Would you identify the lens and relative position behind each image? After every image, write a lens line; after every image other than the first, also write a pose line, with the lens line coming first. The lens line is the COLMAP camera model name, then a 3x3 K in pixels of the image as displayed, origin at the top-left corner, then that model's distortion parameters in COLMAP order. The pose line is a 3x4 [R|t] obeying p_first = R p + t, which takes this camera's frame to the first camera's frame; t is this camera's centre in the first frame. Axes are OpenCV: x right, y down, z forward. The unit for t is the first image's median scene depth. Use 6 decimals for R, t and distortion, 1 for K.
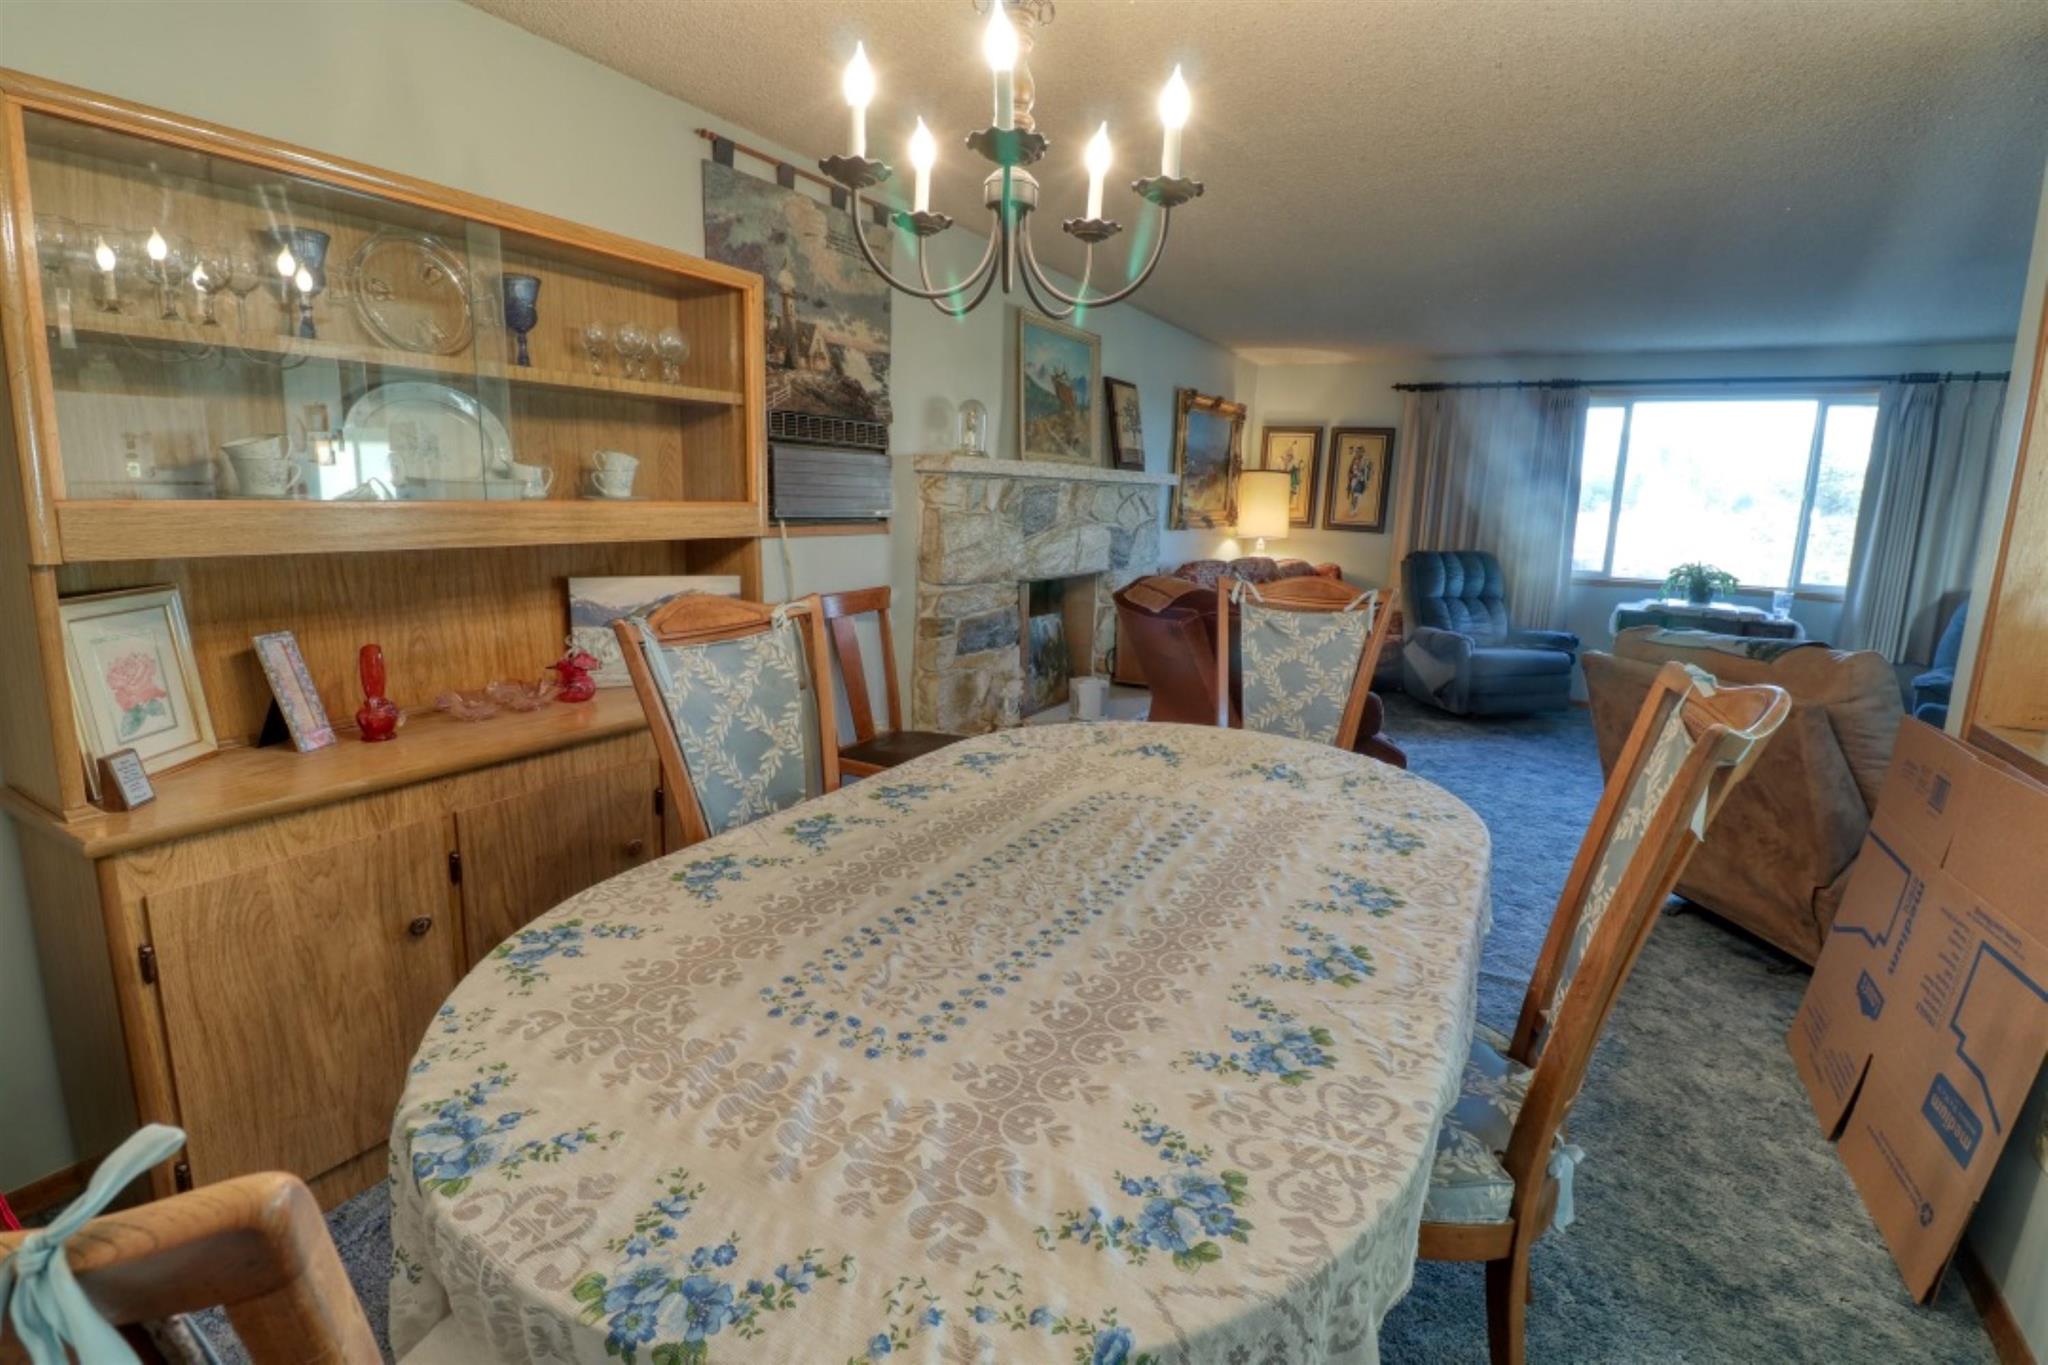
lens RADIAL K [[943.8, 0, 1032.2], [0, 943.8, 690.5], [0, 0, 1]] dist [-0.016491, -0.004448]
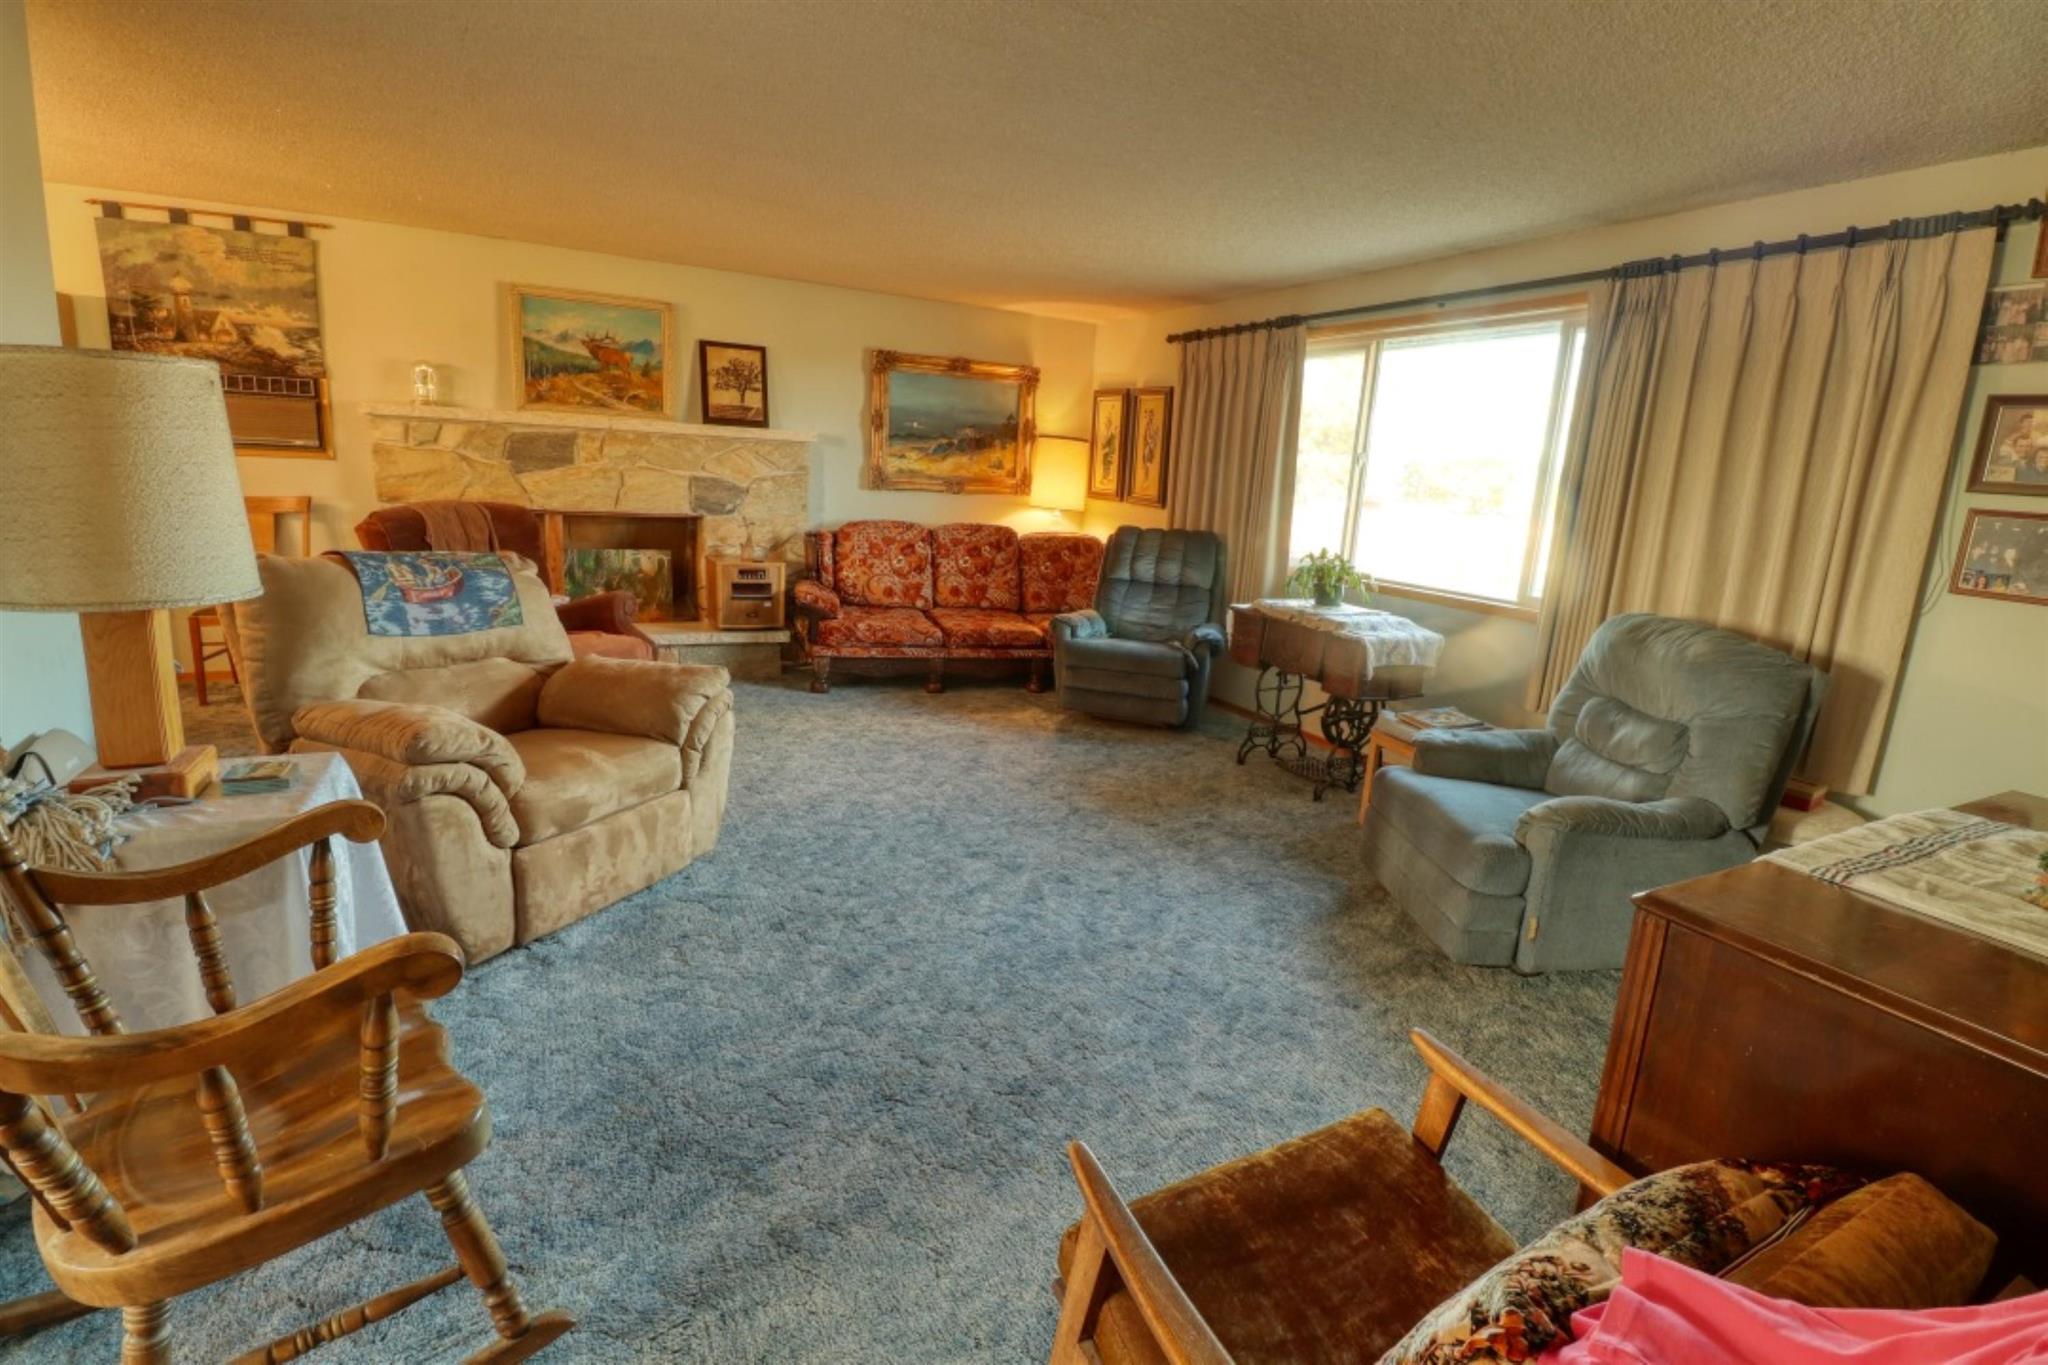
lens RADIAL K [[943.8, 0, 1023.1], [0, 943.8, 666.9], [0, 0, 1]] dist [-0.016491, -0.004448]
pose [[0.829208, 0.138471, -0.541516, 1.634590], [-0.150121, 0.988403, 0.022867, -0.057480], [0.538402, 0.062331, 0.840380, 0.475369]]
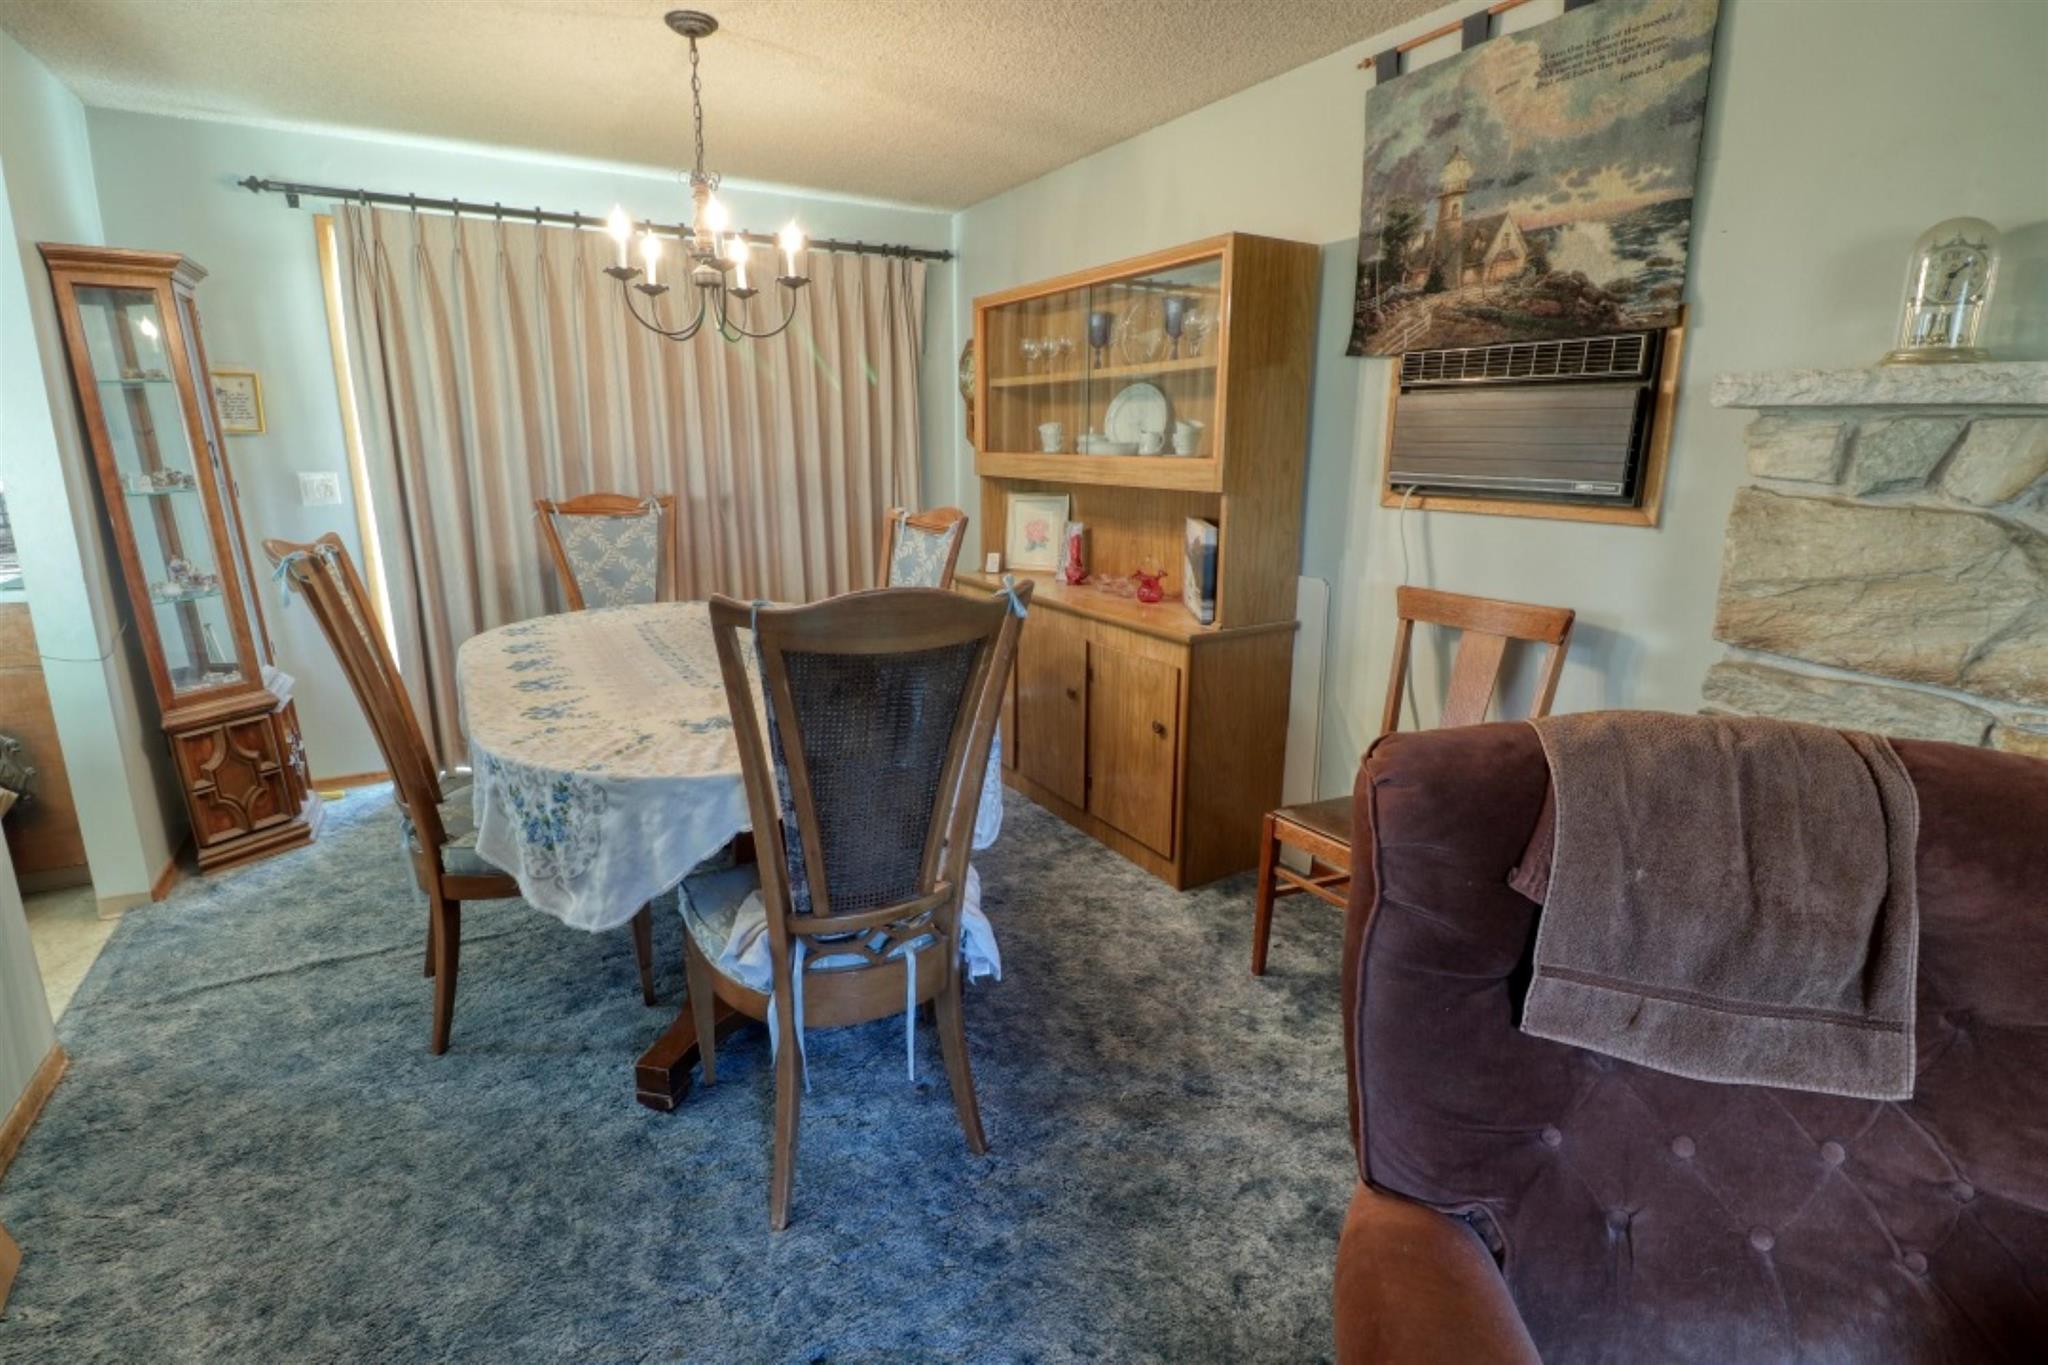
lens RADIAL K [[943.8, 0, 1029.7], [0, 943.8, 682.5], [0, 0, 1]] dist [-0.016491, -0.004448]
pose [[-0.492068, 0.186129, -0.850426, 0.586035], [-0.197601, 0.927499, 0.317332, -0.208266], [0.847834, 0.324194, -0.419613, 1.070892]]
